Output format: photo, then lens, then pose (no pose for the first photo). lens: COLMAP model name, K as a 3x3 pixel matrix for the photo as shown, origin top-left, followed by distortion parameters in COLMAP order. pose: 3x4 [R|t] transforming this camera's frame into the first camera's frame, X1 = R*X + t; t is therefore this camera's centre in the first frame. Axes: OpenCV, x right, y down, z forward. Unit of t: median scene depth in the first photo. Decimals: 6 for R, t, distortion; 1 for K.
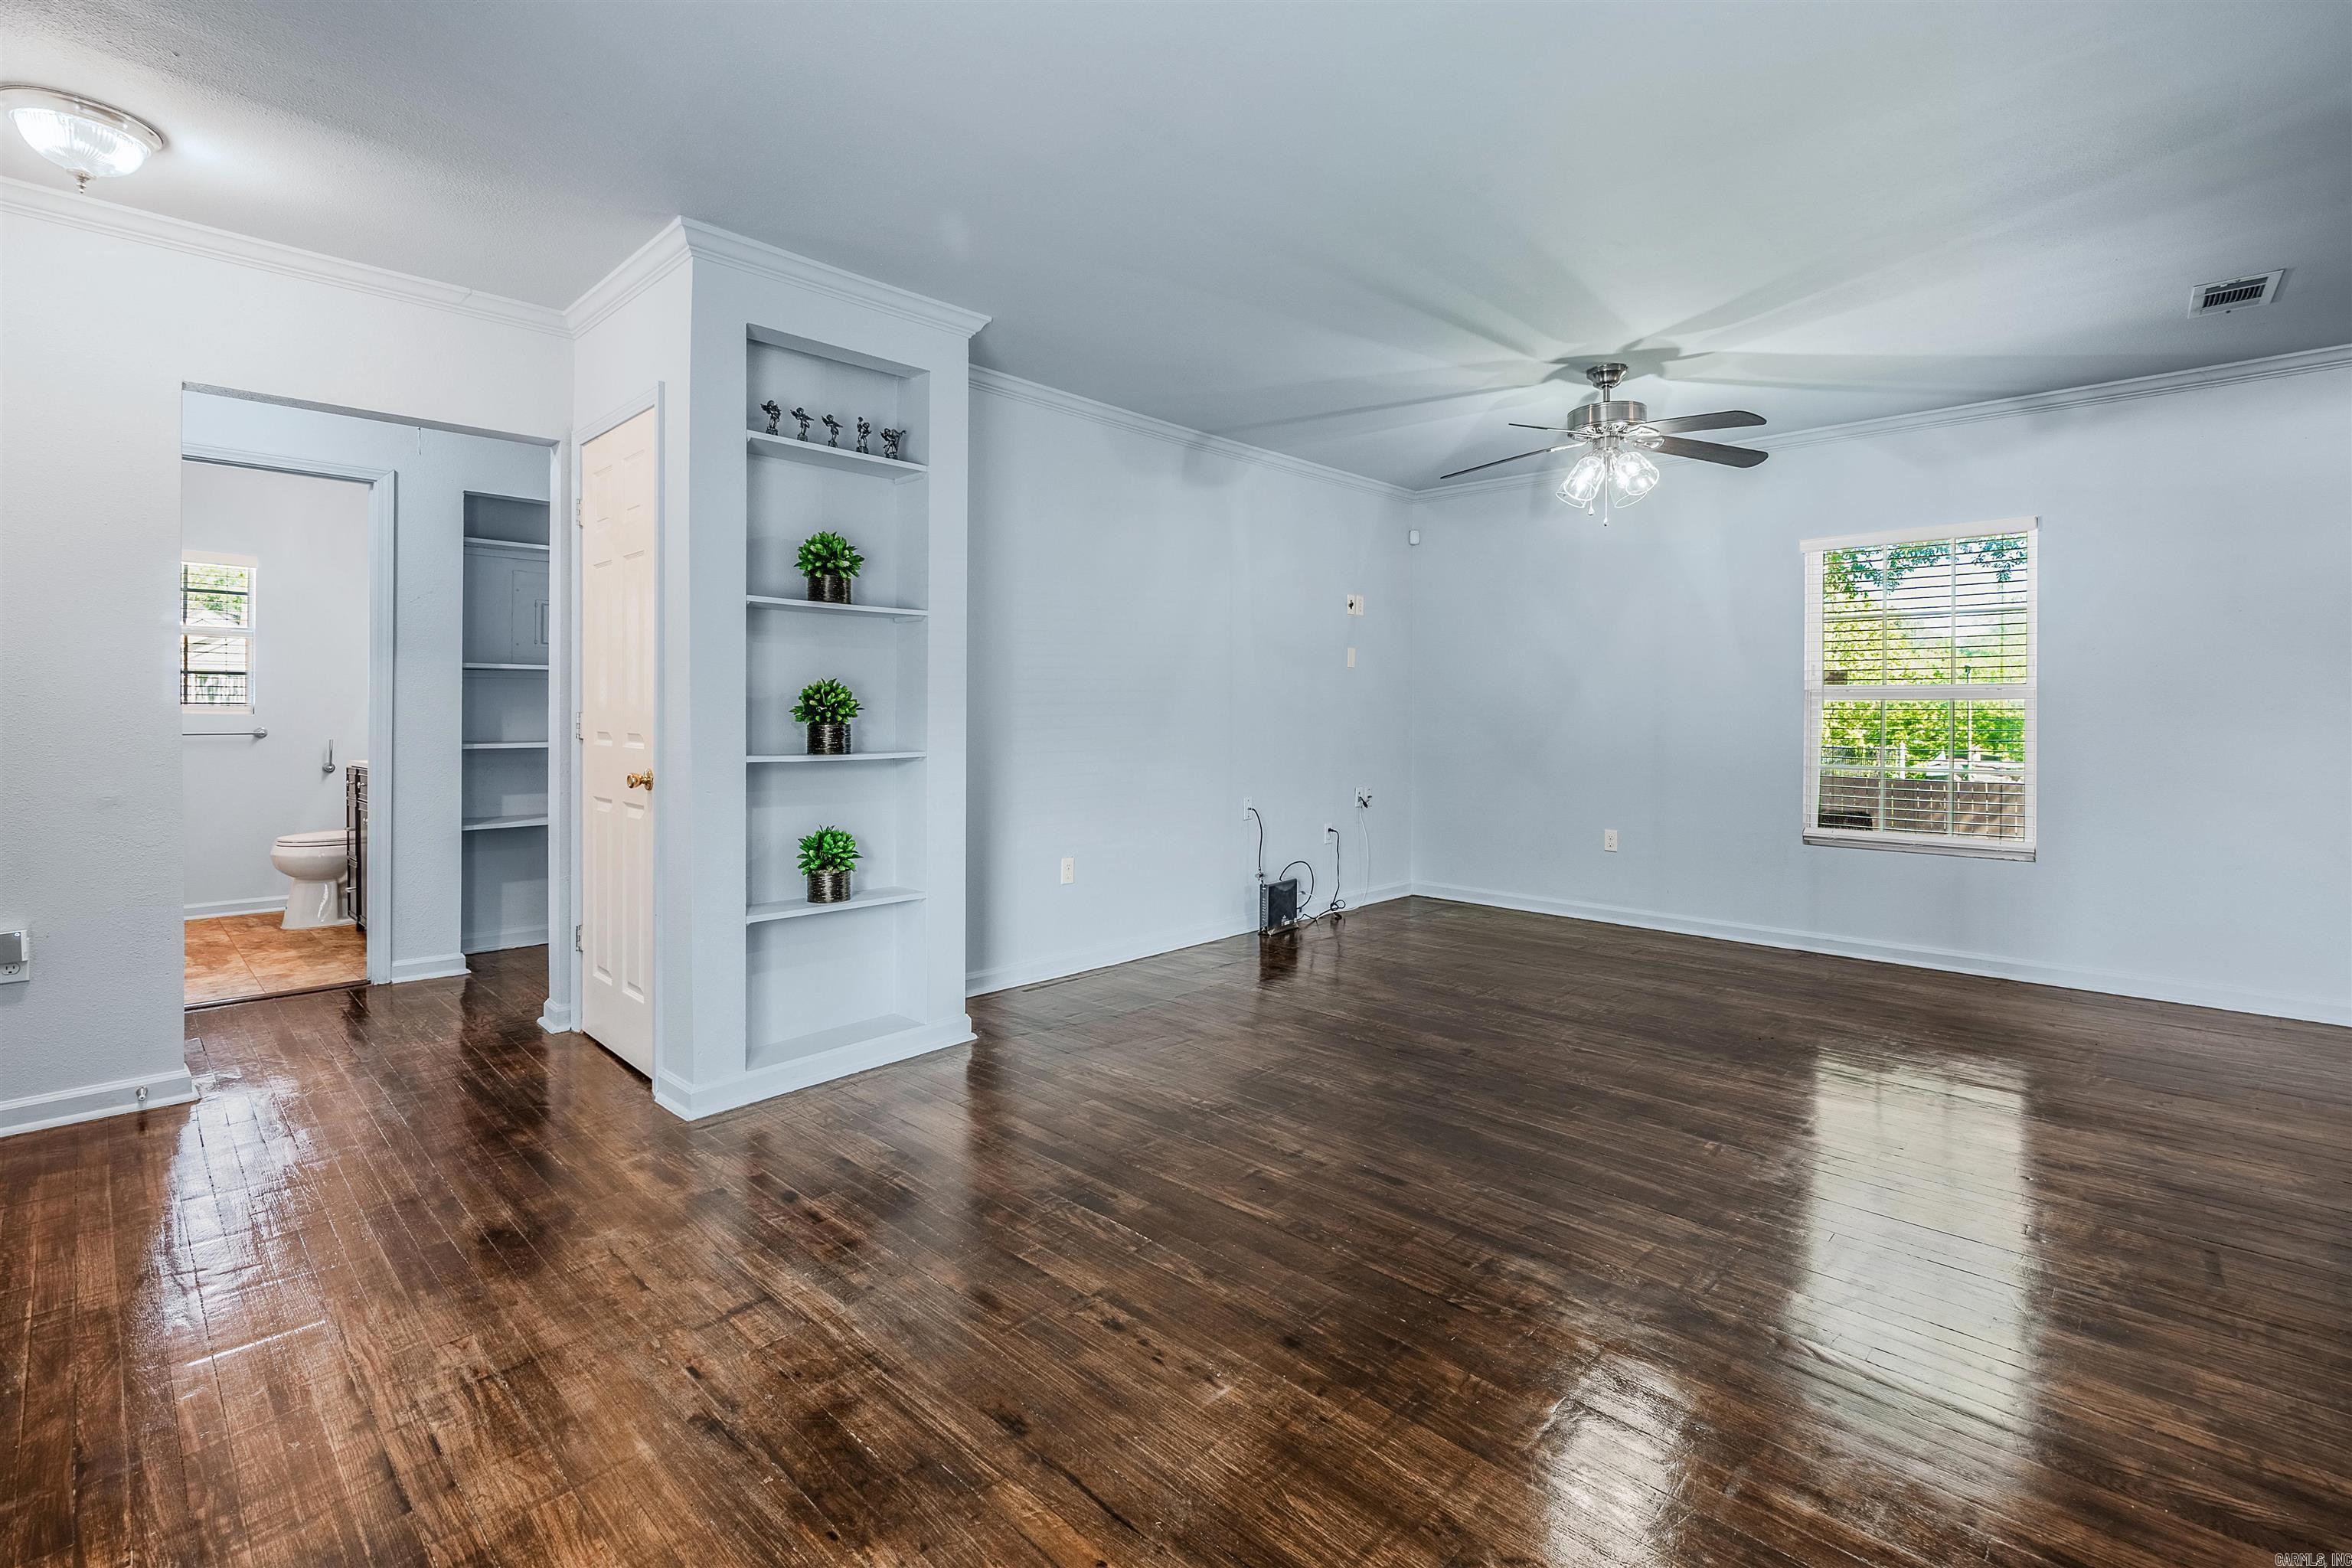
lens RADIAL K [[1051.8, 0, 1151.8], [0, 1051.8, 714.3], [0, 0, 1]] dist [-0.000979, 0.000036]
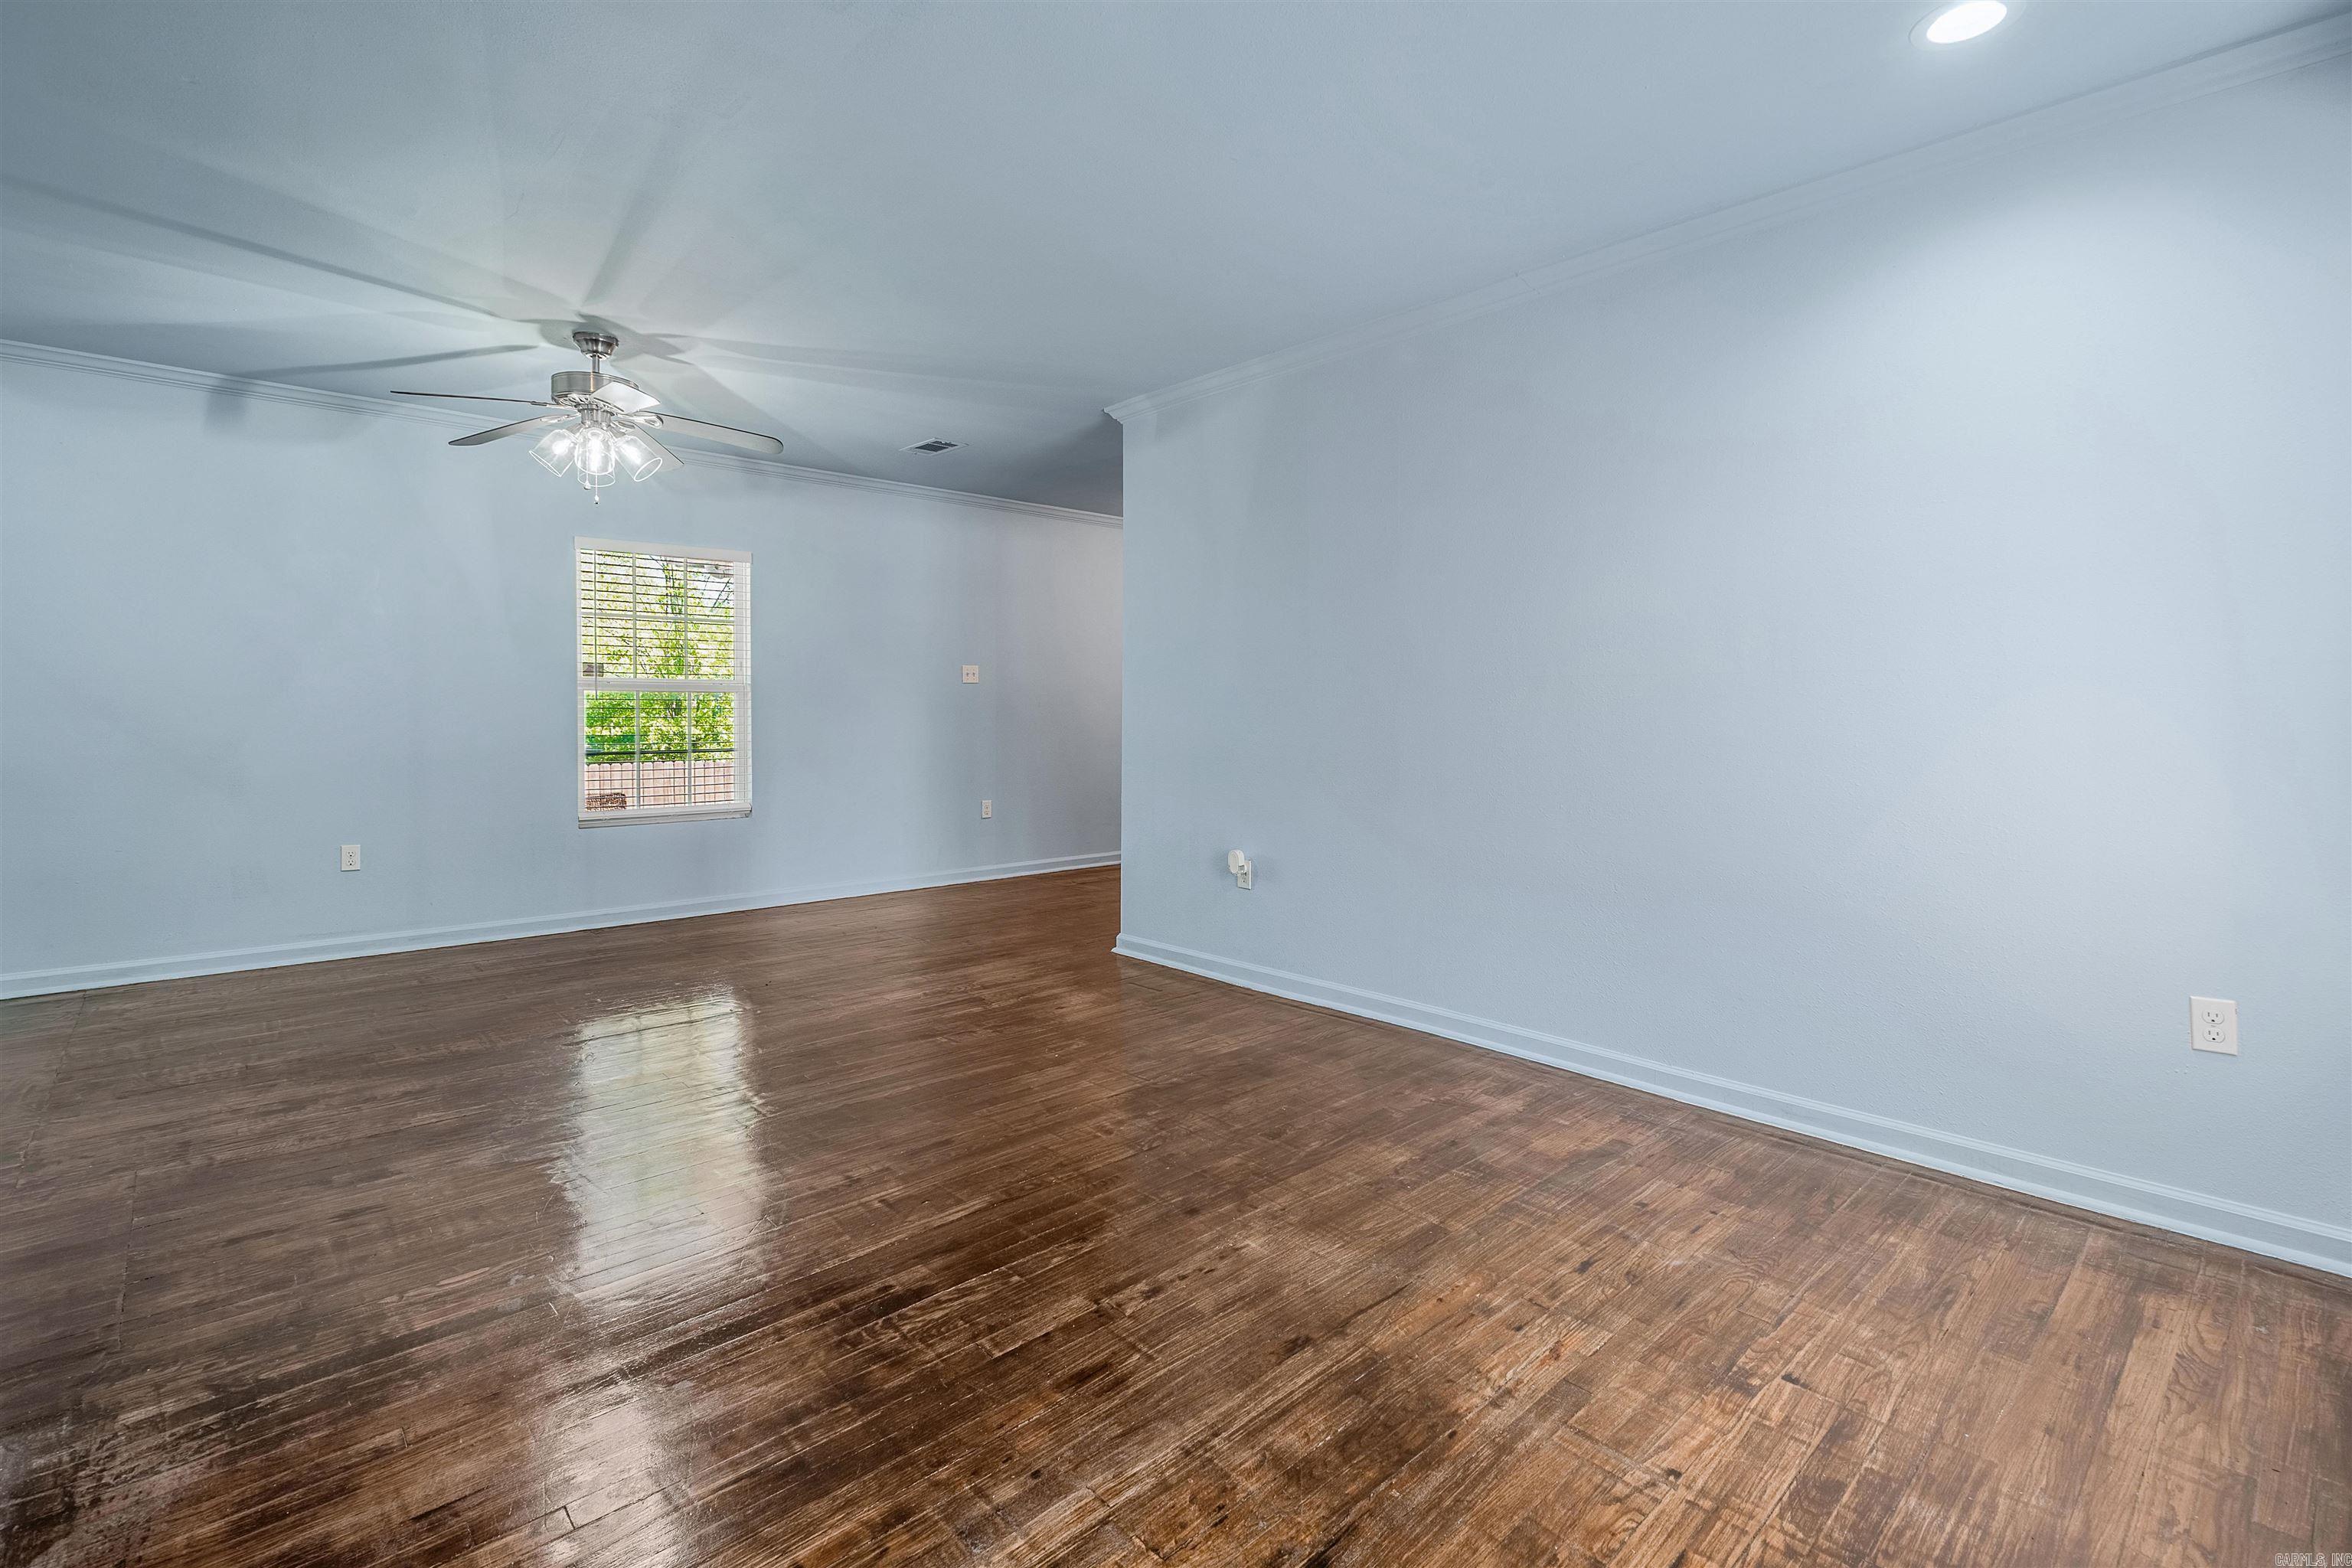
lens RADIAL K [[1074.4, 0, 1183.0], [0, 1074.4, 714.3], [0, 0, 1]] dist [-0.006931, -0.000486]
pose [[0.046801, -0.008961, 0.998864, -0.839576], [0.000923, 0.999960, 0.008928, 0.002945], [-0.998904, 0.000504, 0.046807, 0.714661]]
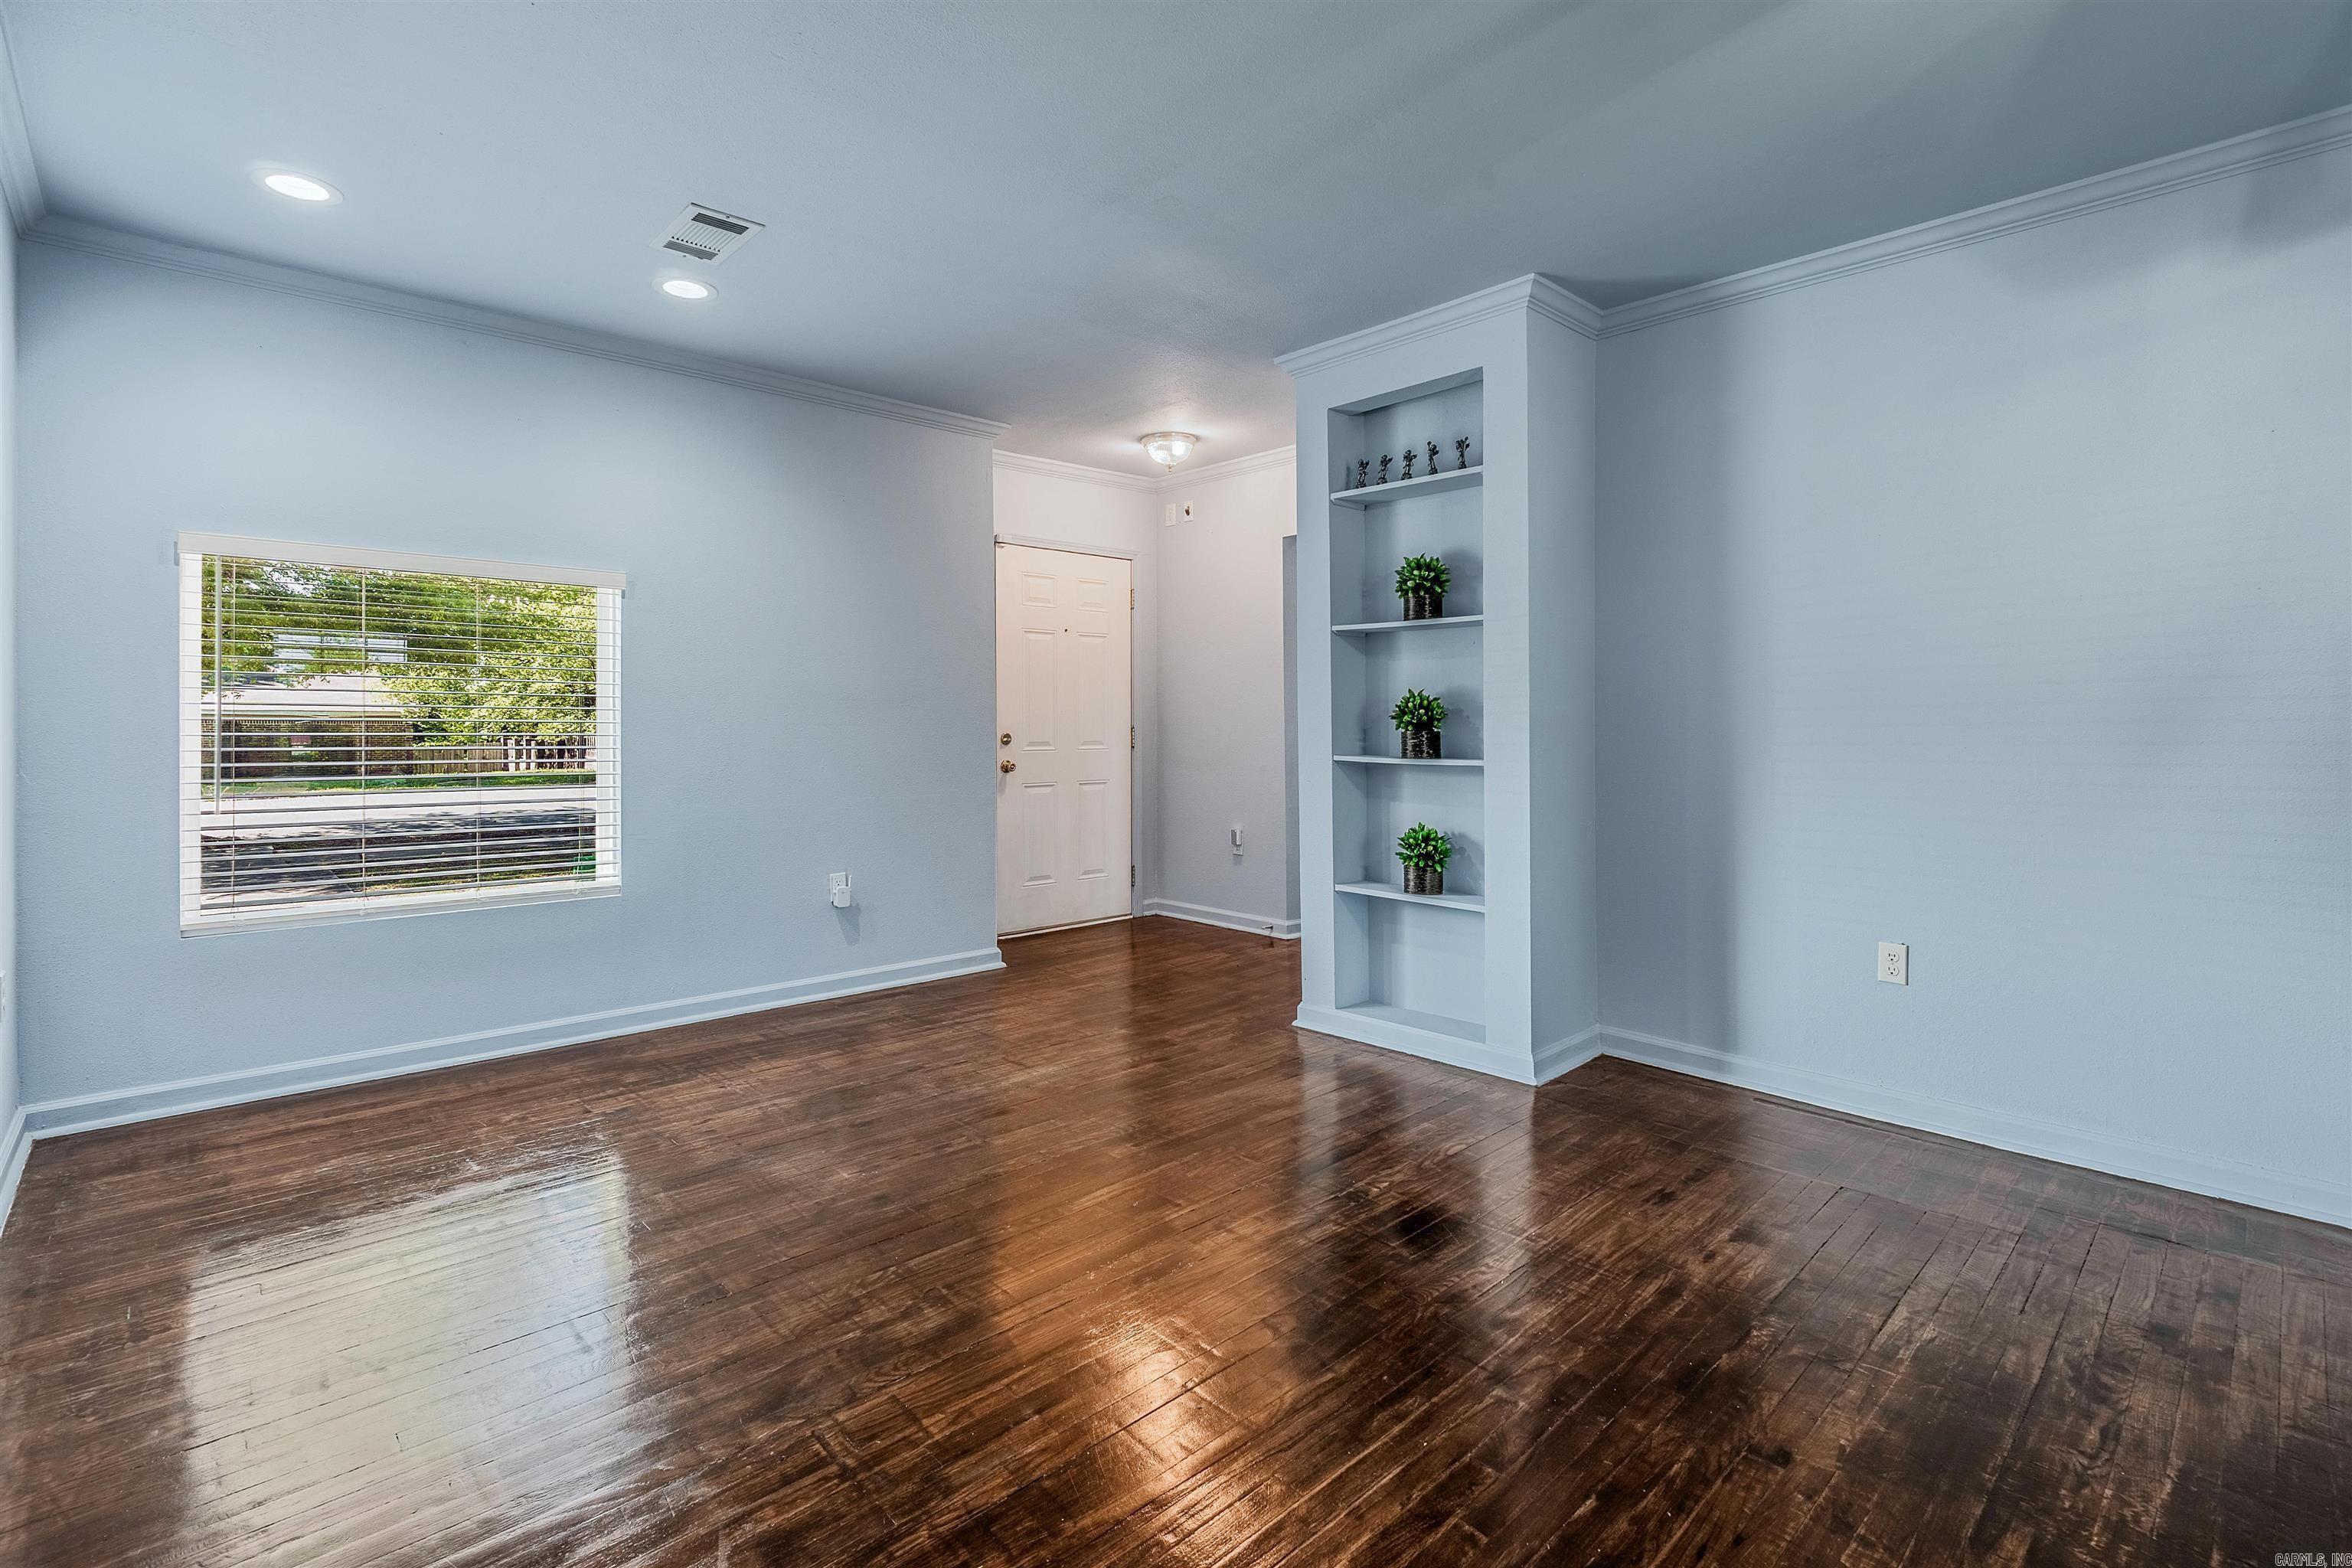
lens RADIAL K [[1074.4, 0, 1183.0], [0, 1074.4, 714.3], [0, 0, 1]] dist [-0.006931, -0.000486]
pose [[-0.041327, -0.010962, -0.999086, 1.091410], [-0.006089, 0.999924, -0.010719, 0.007590], [0.999127, 0.005641, -0.041391, 1.071444]]
